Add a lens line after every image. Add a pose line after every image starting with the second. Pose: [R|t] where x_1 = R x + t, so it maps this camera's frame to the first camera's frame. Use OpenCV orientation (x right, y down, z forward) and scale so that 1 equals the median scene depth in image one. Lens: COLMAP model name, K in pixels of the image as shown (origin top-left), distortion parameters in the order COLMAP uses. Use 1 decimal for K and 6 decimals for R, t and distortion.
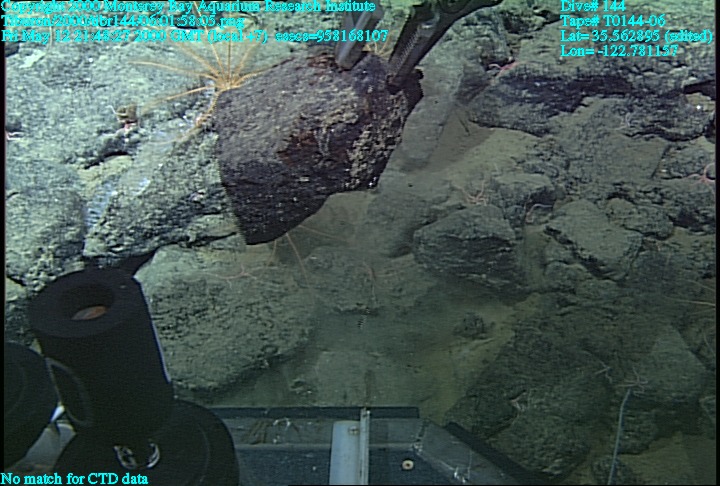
lens RADIAL K [[779.0, 0, 360.0], [0, 779.0, 243.0], [0, 0, 1]] dist [0.020330, 0.049200]
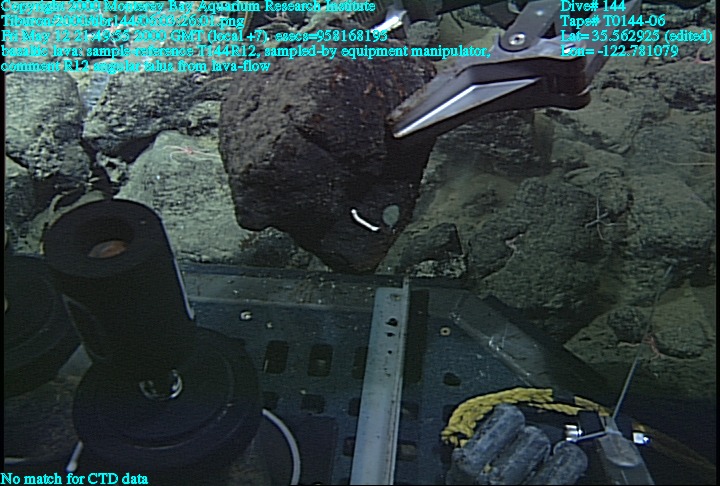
lens RADIAL K [[779.0, 0, 360.0], [0, 779.0, 243.0], [0, 0, 1]] dist [0.020330, 0.049200]
pose [[0.997412, -0.017586, 0.069721, -0.081790], [0.016896, 0.999802, 0.010481, 0.145622], [-0.069891, -0.009276, 0.997511, 0.003564]]
